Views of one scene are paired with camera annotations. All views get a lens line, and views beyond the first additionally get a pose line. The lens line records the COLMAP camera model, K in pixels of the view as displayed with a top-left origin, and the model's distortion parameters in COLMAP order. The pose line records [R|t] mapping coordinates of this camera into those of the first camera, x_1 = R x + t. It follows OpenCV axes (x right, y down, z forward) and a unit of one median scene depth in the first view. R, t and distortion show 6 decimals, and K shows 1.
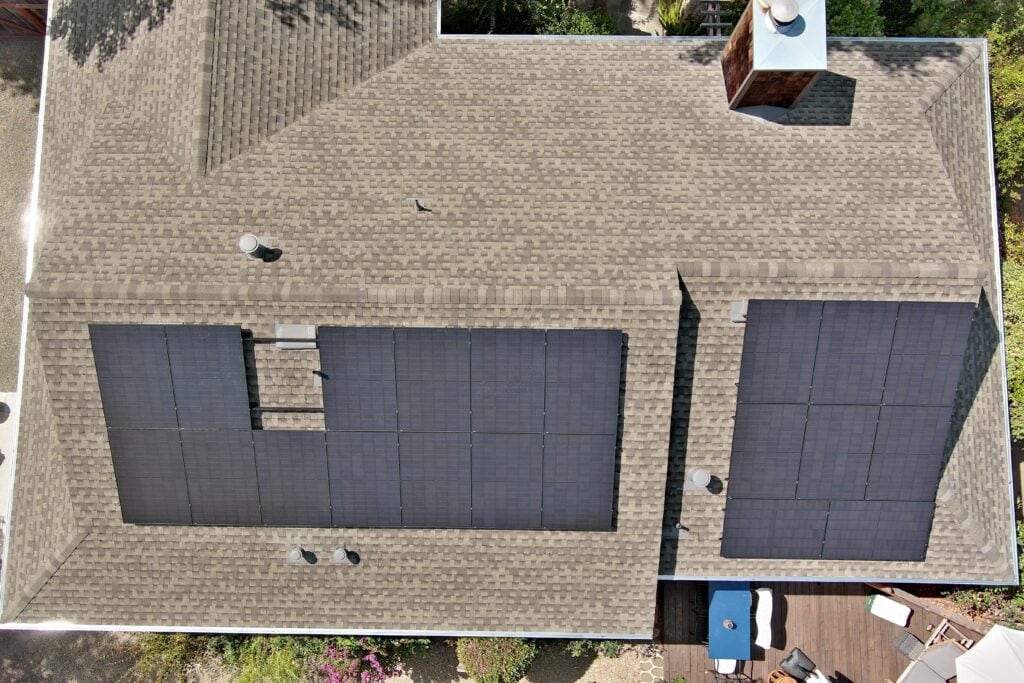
lens RADIAL K [[790.7, 0, 507.5], [0, 790.7, 338.9], [0, 0, 1]] dist [0.009087, 0.005210]
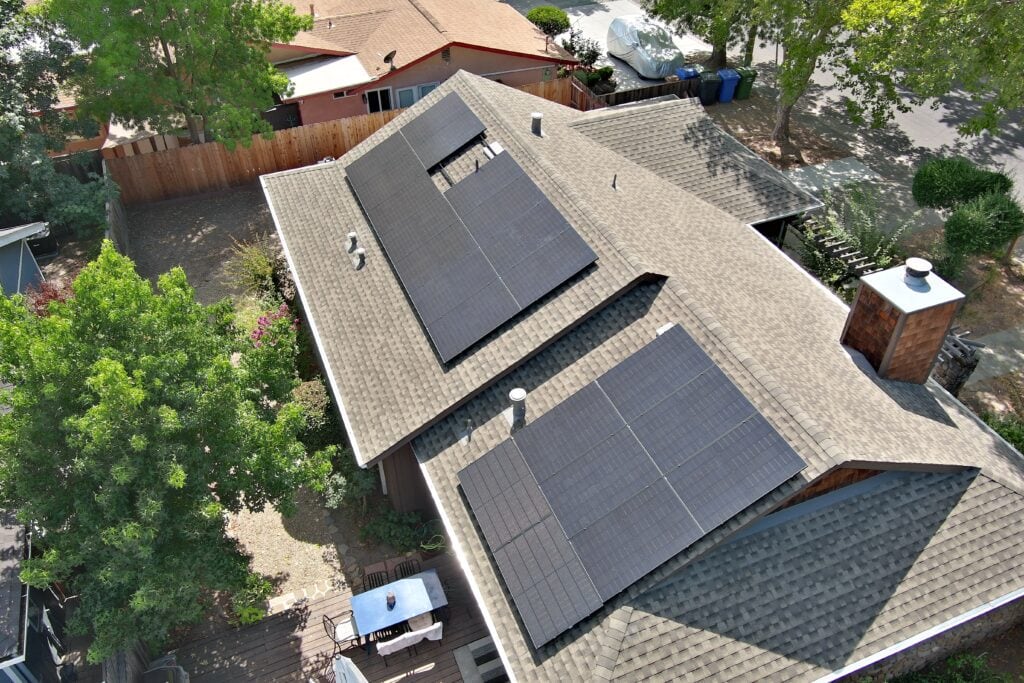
lens RADIAL K [[790.7, 0, 507.5], [0, 790.7, 338.9], [0, 0, 1]] dist [0.009087, 0.005210]
pose [[0.388401, 0.608742, -0.691793, 0.956847], [-0.913379, 0.353714, -0.201559, 0.386848], [0.121999, 0.710155, 0.693395, 0.206274]]
